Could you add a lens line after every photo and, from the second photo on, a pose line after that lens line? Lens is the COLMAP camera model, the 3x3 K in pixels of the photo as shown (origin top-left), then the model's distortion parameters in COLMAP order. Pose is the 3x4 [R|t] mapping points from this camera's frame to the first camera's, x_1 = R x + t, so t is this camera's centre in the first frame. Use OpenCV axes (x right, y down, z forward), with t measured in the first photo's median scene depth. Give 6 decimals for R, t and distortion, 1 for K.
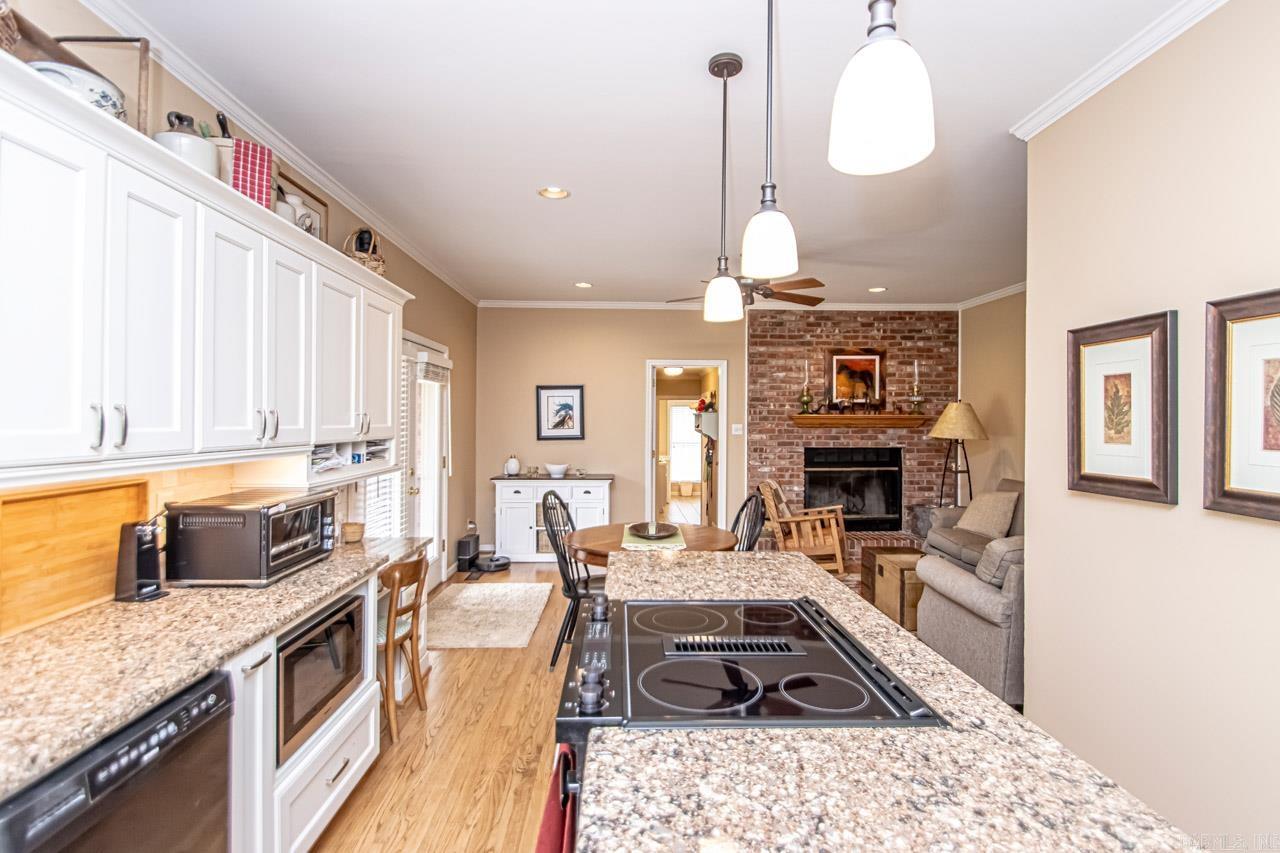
lens RADIAL K [[620.6, 0, 667.7], [0, 620.6, 420.5], [0, 0, 1]] dist [0.001593, -0.005456]
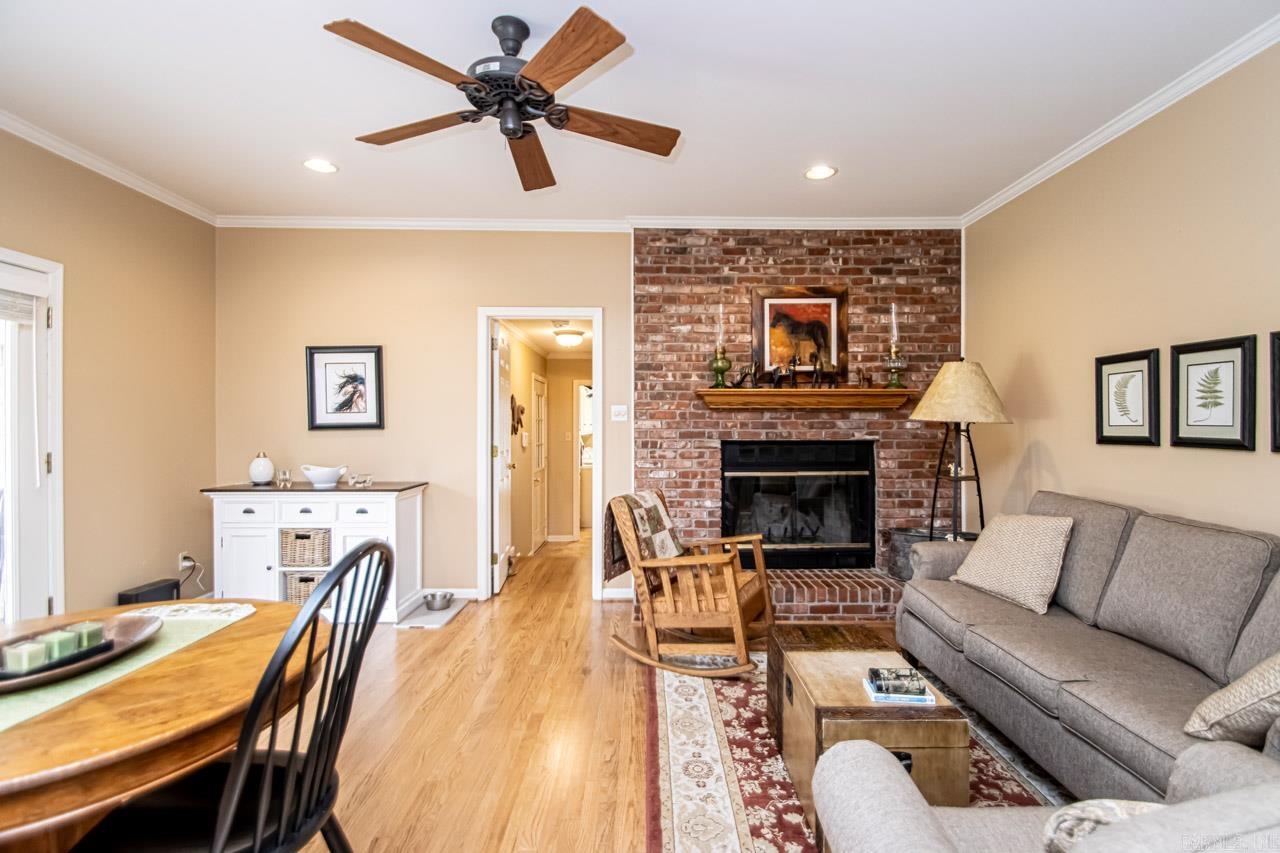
lens RADIAL K [[620.6, 0, 653.7], [0, 620.6, 421.6], [0, 0, 1]] dist [0.001593, -0.005456]
pose [[0.999572, -0.003426, -0.029057, 0.169007], [0.003329, 0.999989, -0.003389, 0.025610], [0.029069, 0.003291, 0.999572, 0.349221]]
